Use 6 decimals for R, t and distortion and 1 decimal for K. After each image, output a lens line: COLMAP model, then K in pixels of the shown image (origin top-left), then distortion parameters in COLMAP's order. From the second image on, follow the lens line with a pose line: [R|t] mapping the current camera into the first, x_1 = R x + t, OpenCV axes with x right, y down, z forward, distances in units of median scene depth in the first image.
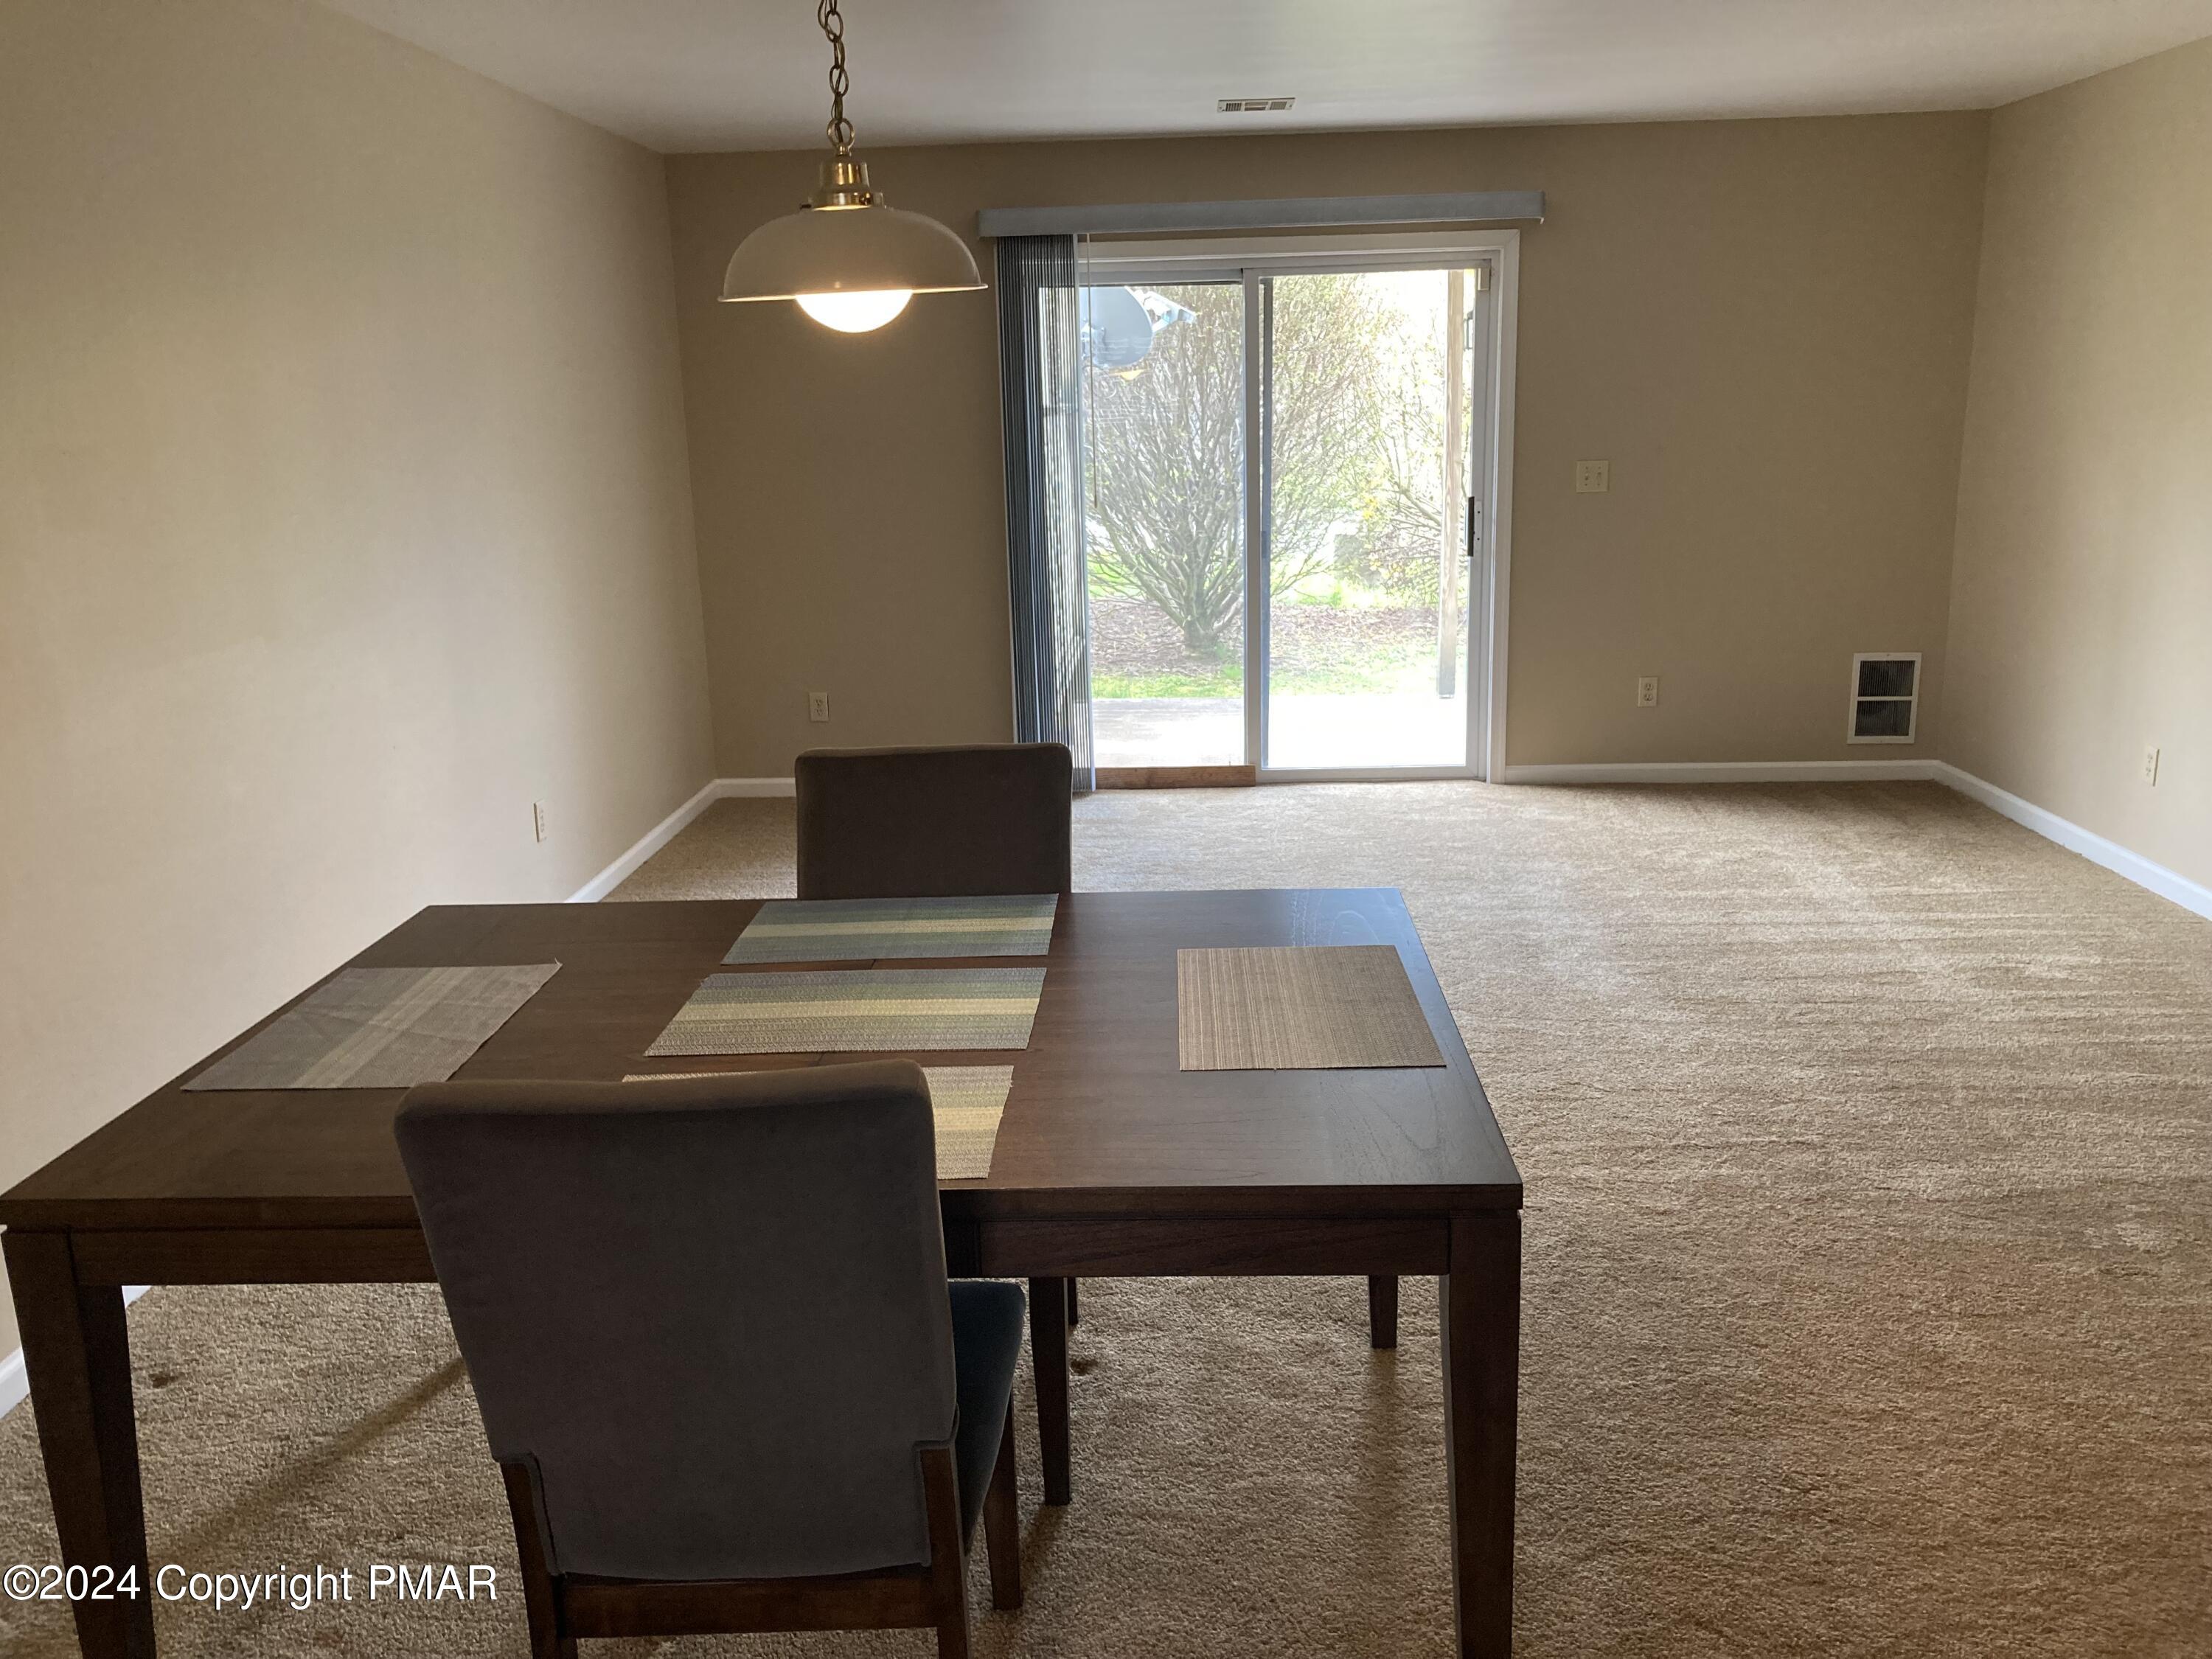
lens RADIAL K [[1858.8, 0, 1106.0], [0, 1858.8, 829.5], [0, 0, 1]] dist [0.090284, -0.002229]
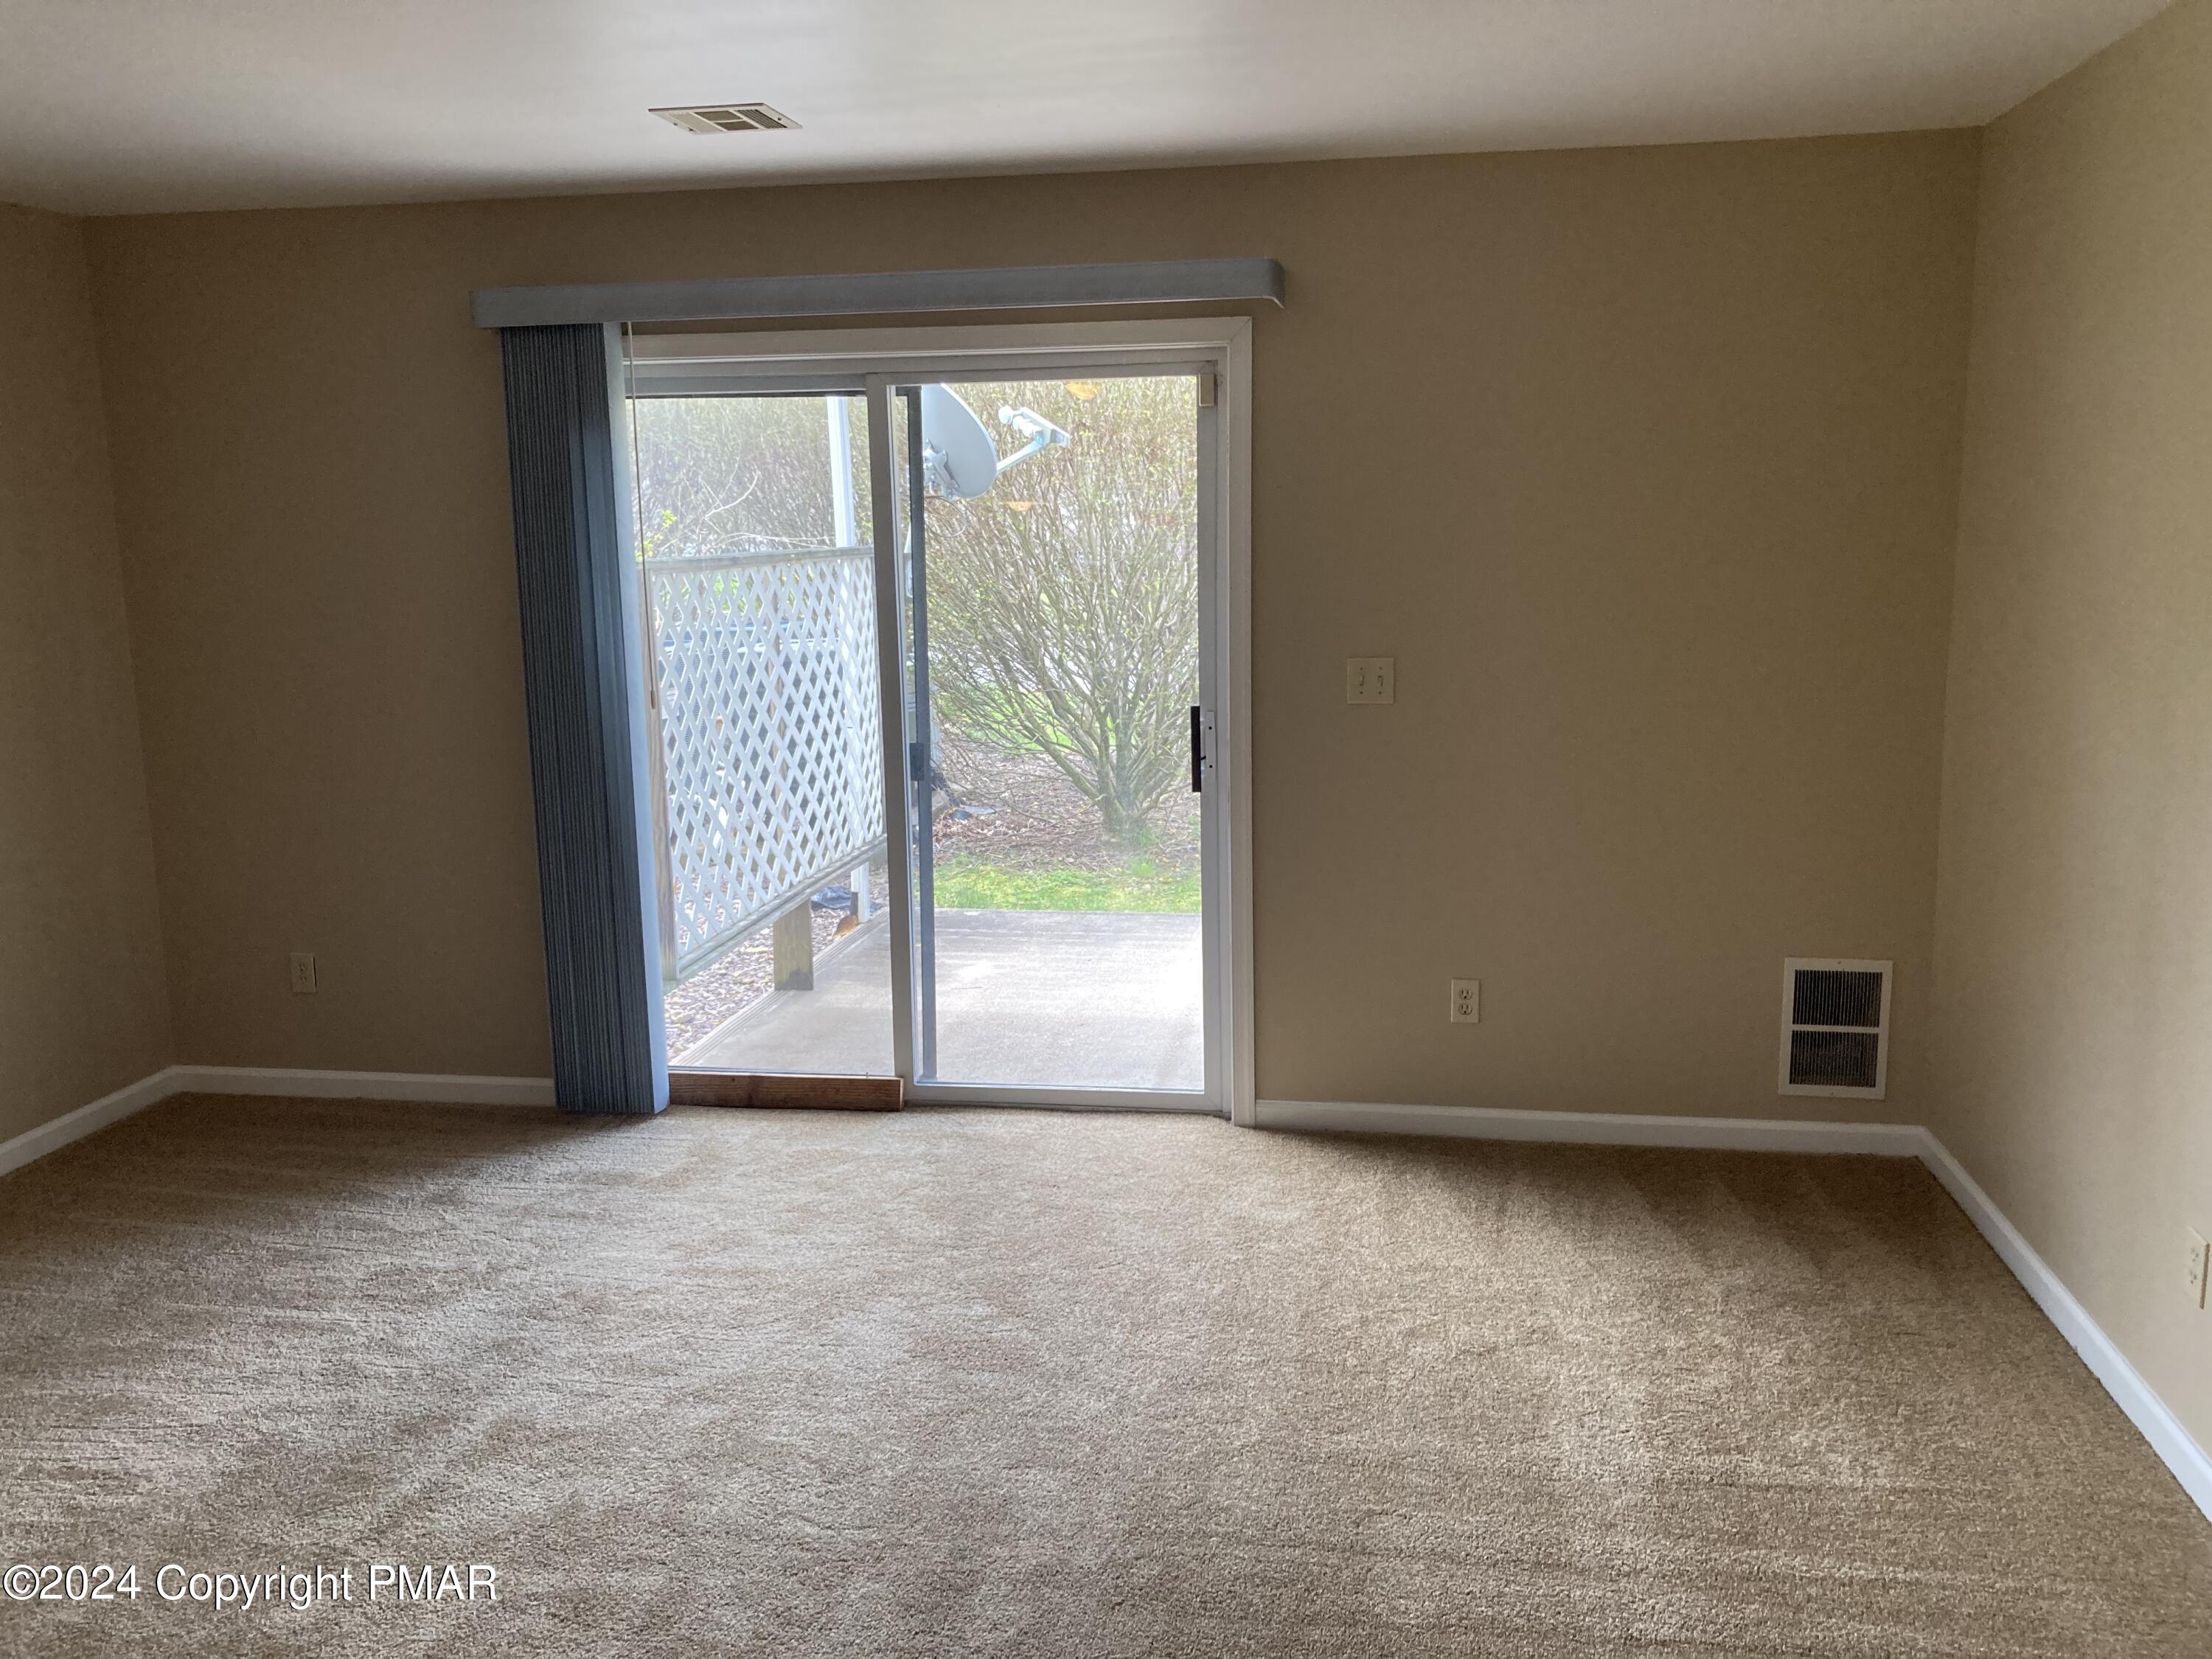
lens RADIAL K [[1802.4, 0, 1106.0], [0, 1802.4, 829.5], [0, 0, 1]] dist [0.061491, -0.009505]
pose [[0.990725, 0.027292, -0.133110, 0.249807], [-0.034074, 0.998220, -0.048940, -0.099671], [0.131537, 0.053022, 0.989892, 0.352607]]
